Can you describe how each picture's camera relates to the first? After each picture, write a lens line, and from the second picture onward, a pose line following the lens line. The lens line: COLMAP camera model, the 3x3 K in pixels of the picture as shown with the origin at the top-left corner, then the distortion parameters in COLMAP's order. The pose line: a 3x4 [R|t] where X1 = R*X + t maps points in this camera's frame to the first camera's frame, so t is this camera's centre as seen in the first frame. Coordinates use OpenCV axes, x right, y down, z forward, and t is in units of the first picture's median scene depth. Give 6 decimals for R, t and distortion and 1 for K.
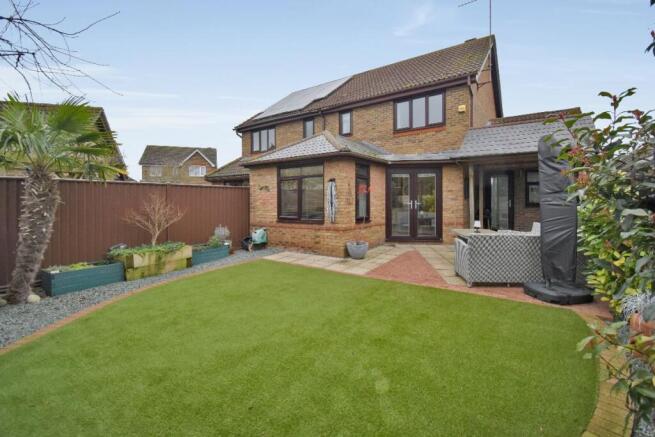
lens RADIAL K [[301.6, 0, 329.0], [0, 301.6, 216.9], [0, 0, 1]] dist [-0.003060, -0.001168]
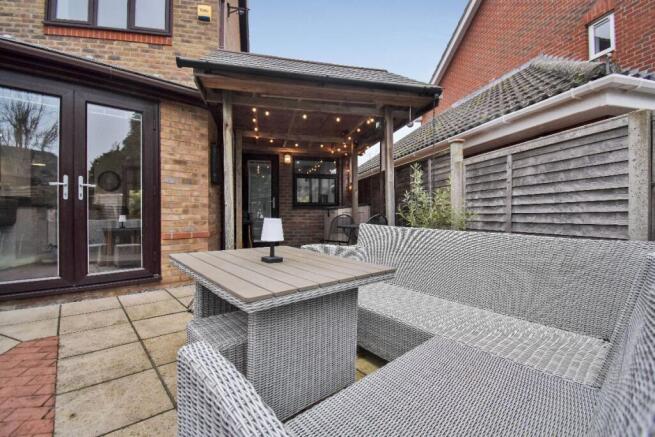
lens RADIAL K [[301.6, 0, 329.3], [0, 301.6, 219.3], [0, 0, 1]] dist [-0.003060, -0.001168]
pose [[0.687850, -0.001255, 0.725852, 0.228777], [0.011575, 0.999890, -0.009239, 0.003024], [-0.725761, 0.014757, 0.687789, 0.530313]]
